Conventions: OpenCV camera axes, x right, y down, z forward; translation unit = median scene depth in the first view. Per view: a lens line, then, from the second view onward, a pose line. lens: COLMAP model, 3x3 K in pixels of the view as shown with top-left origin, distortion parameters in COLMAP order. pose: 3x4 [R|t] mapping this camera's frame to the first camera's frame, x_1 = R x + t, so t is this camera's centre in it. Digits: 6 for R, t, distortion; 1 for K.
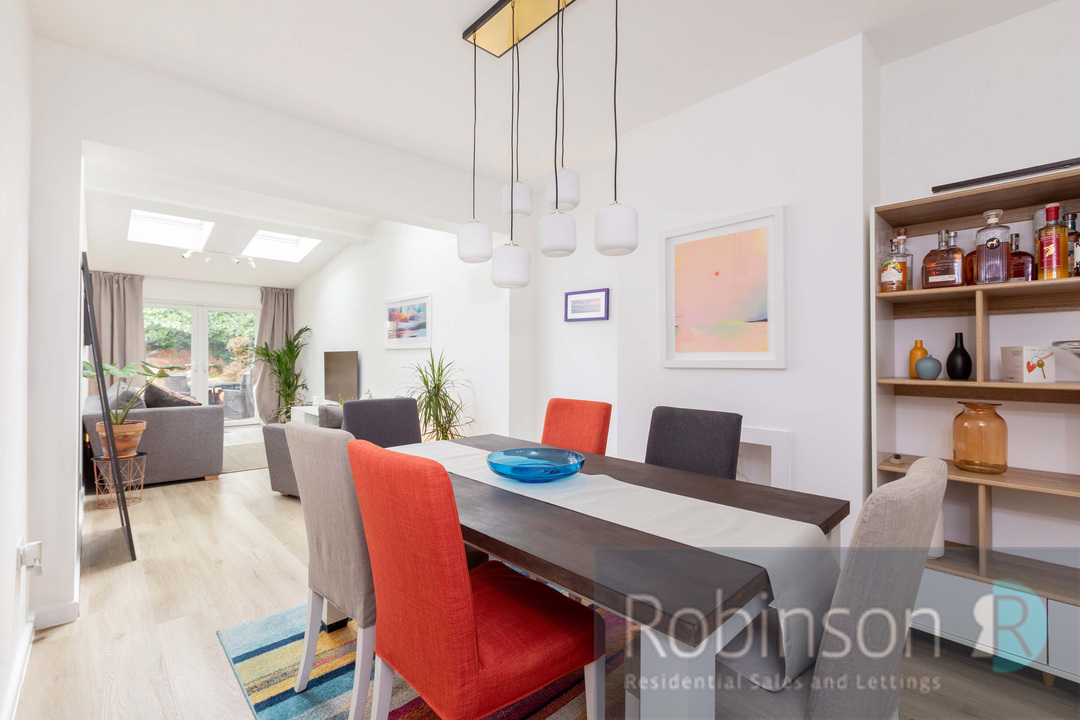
lens RADIAL K [[472.1, 0, 536.0], [0, 472.1, 356.3], [0, 0, 1]] dist [-0.002381, 0.000370]
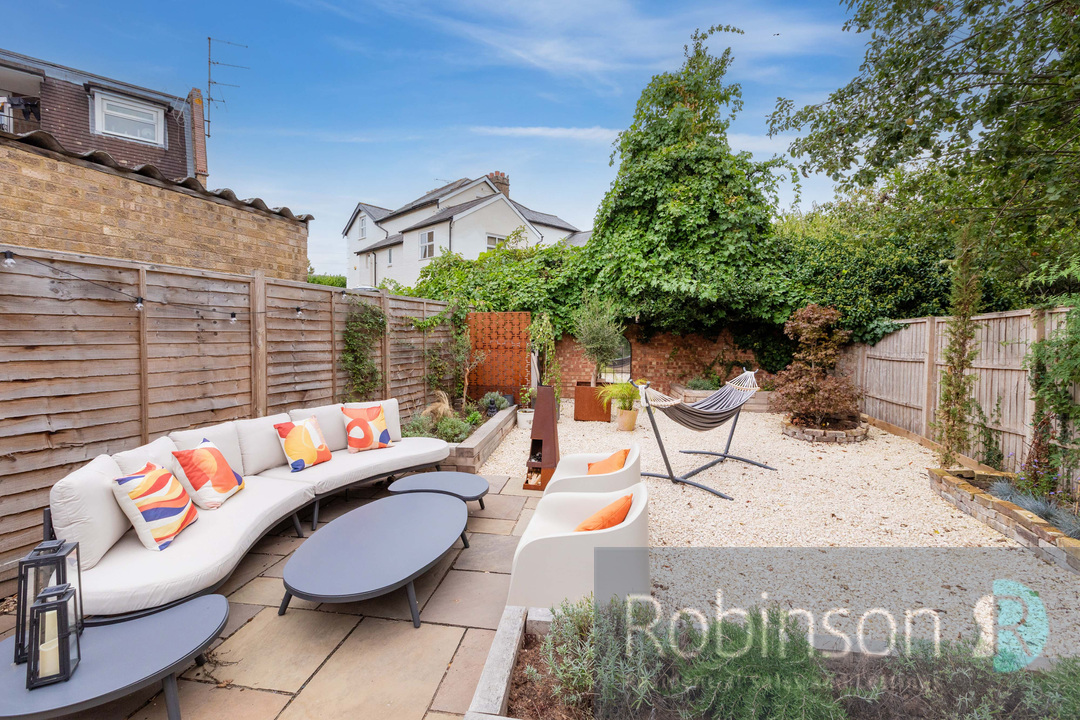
lens RADIAL K [[472.1, 0, 536.0], [0, 472.1, 356.3], [0, 0, 1]] dist [-0.002381, 0.000370]
pose [[0.616029, 0.047819, -0.786271, -1.045809], [0.002352, 0.998040, 0.062541, -0.052043], [0.787720, -0.040376, 0.614709, 1.269546]]
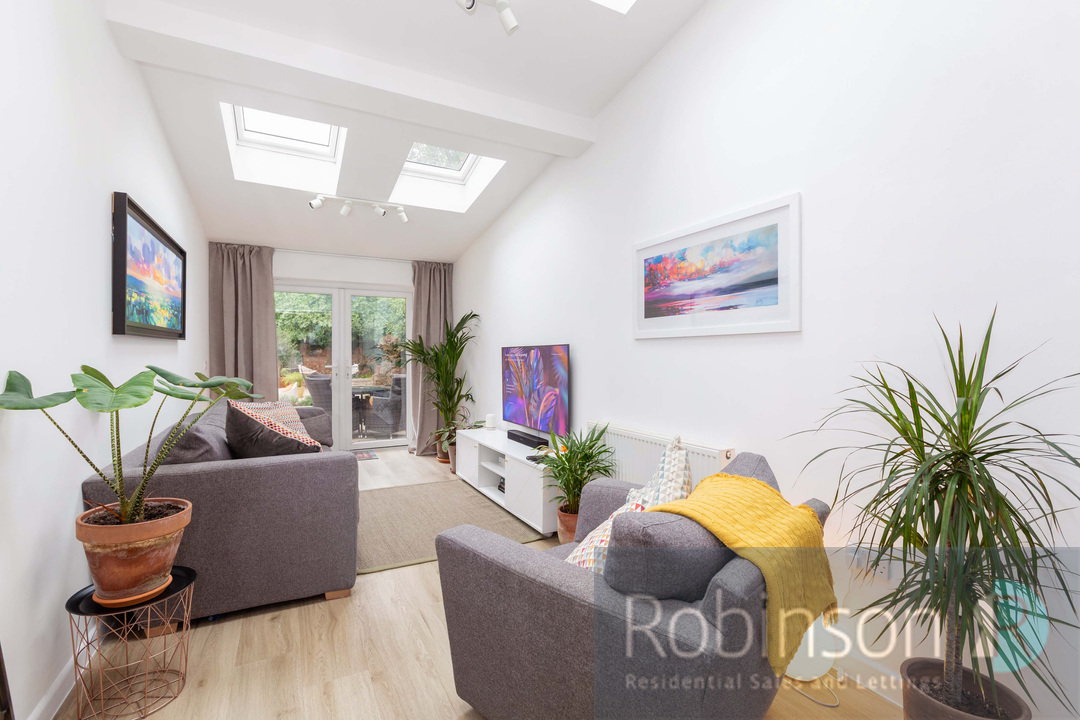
lens RADIAL K [[472.1, 0, 536.0], [0, 472.1, 356.3], [0, 0, 1]] dist [-0.002381, 0.000370]
pose [[0.965772, -0.004514, -0.259353, -0.227408], [0.005546, 0.999979, 0.003248, 0.001073], [0.259333, -0.004576, 0.965777, 0.369965]]
